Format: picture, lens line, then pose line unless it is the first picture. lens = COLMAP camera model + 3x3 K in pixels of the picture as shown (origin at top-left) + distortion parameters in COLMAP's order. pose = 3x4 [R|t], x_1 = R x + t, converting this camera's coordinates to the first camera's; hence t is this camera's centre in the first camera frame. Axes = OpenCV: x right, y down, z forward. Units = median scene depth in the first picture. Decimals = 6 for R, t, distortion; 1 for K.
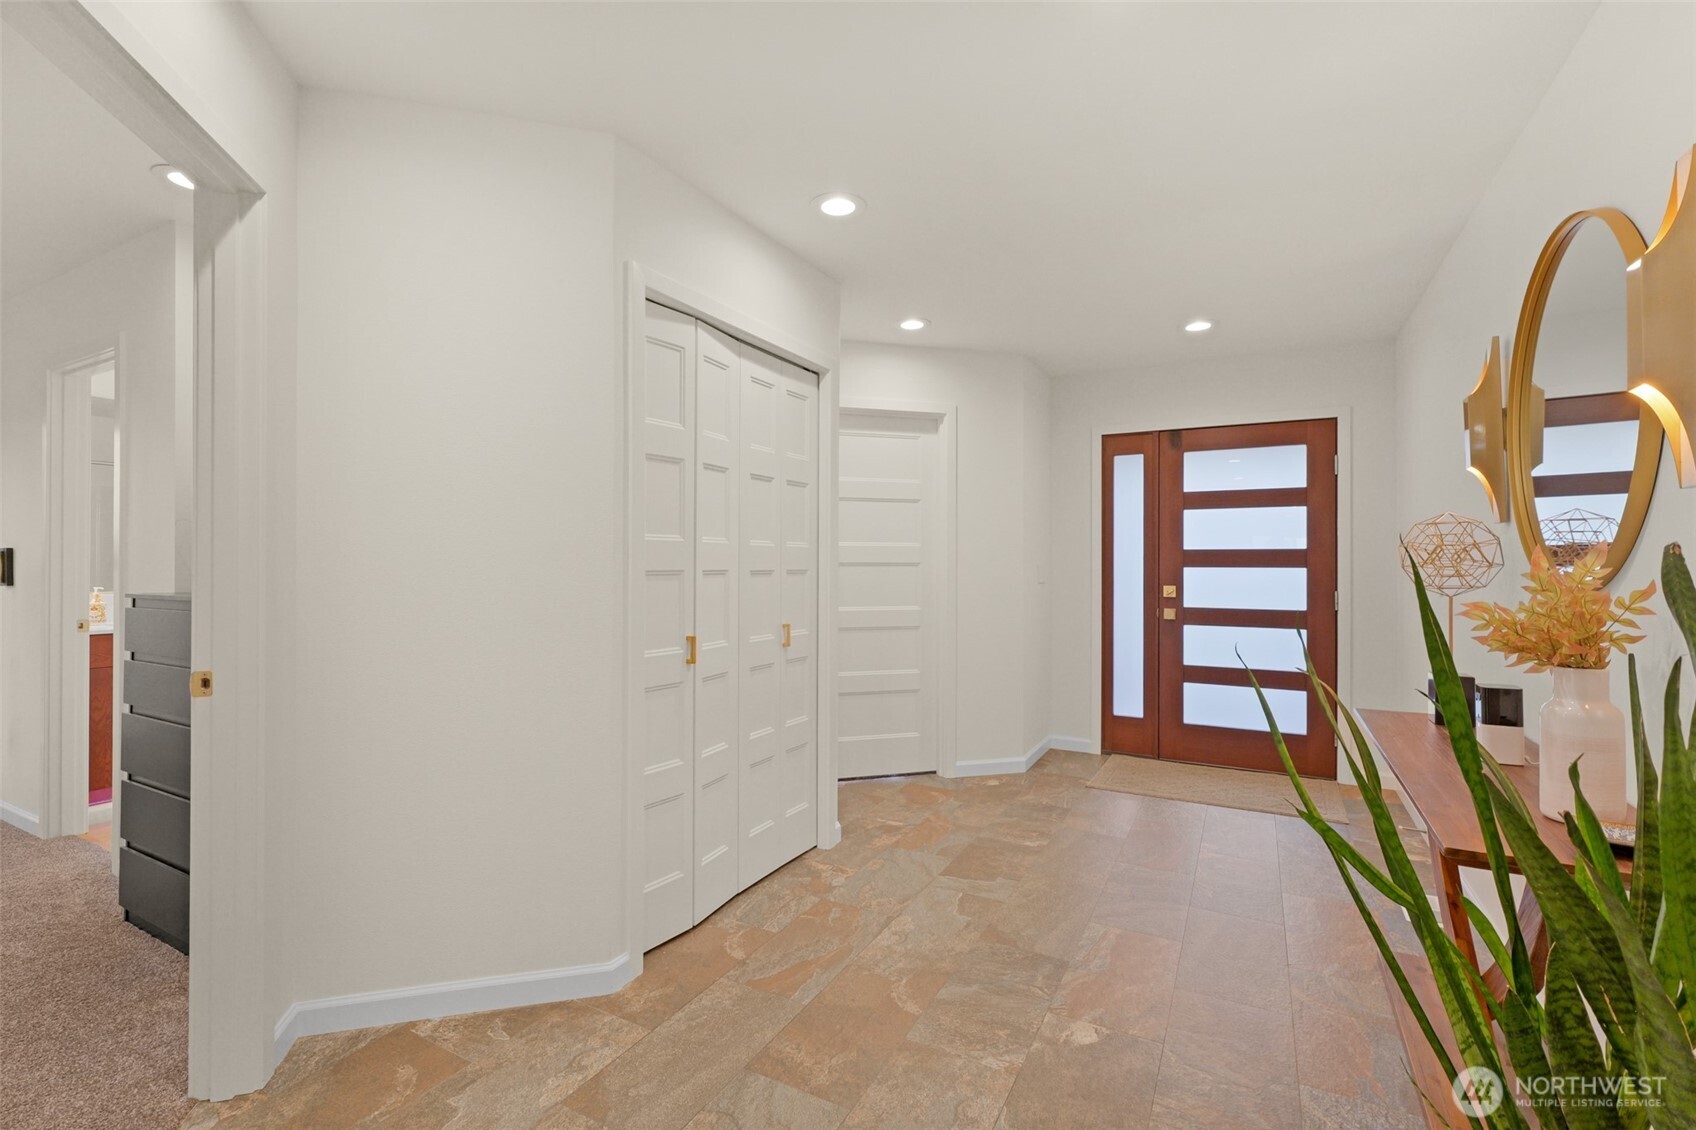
lens RADIAL K [[764.1, 0, 845.3], [0, 764.1, 558.8], [0, 0, 1]] dist [0.002412, 0.000381]
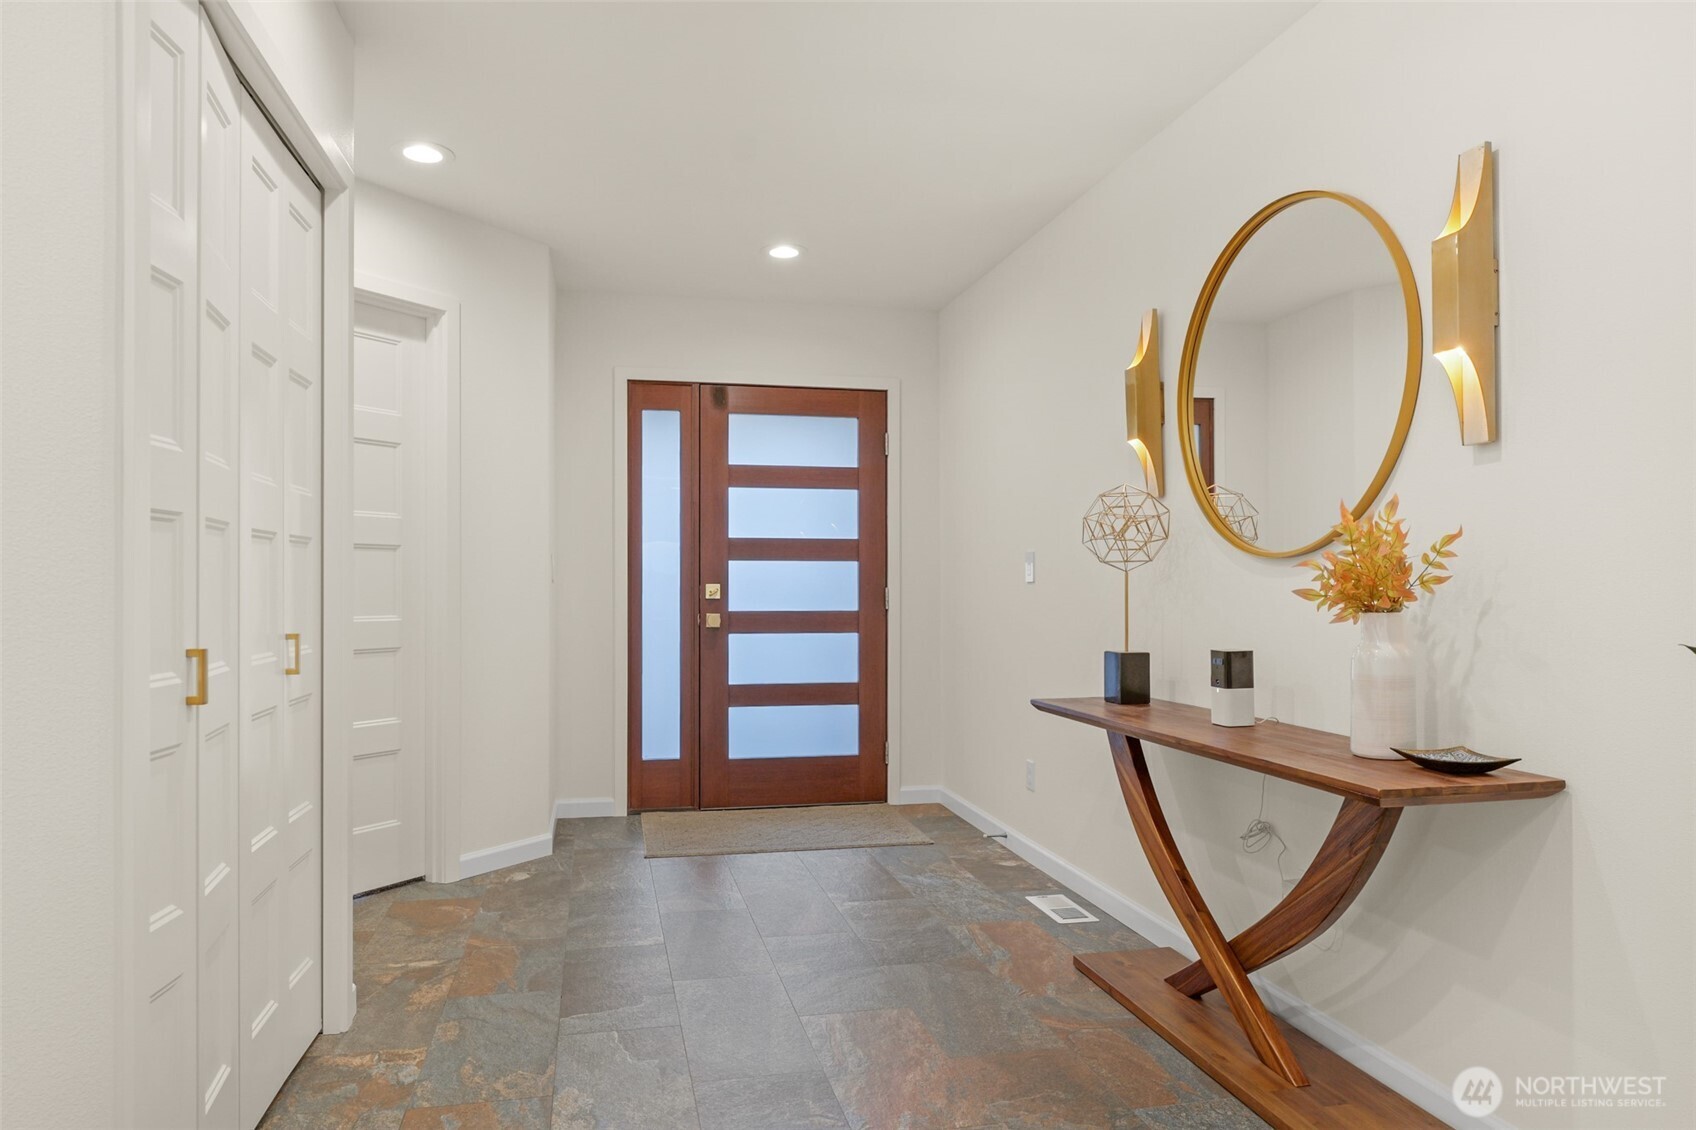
lens RADIAL K [[1039.0, 0, 843.9], [0, 1039.0, 575.7], [0, 0, 1]] dist [0.002876, 0.001592]
pose [[0.759189, 0.002140, 0.650867, -0.166789], [-0.002220, 0.999997, -0.000699, 0.028209], [-0.650867, -0.000914, 0.759191, 0.117579]]
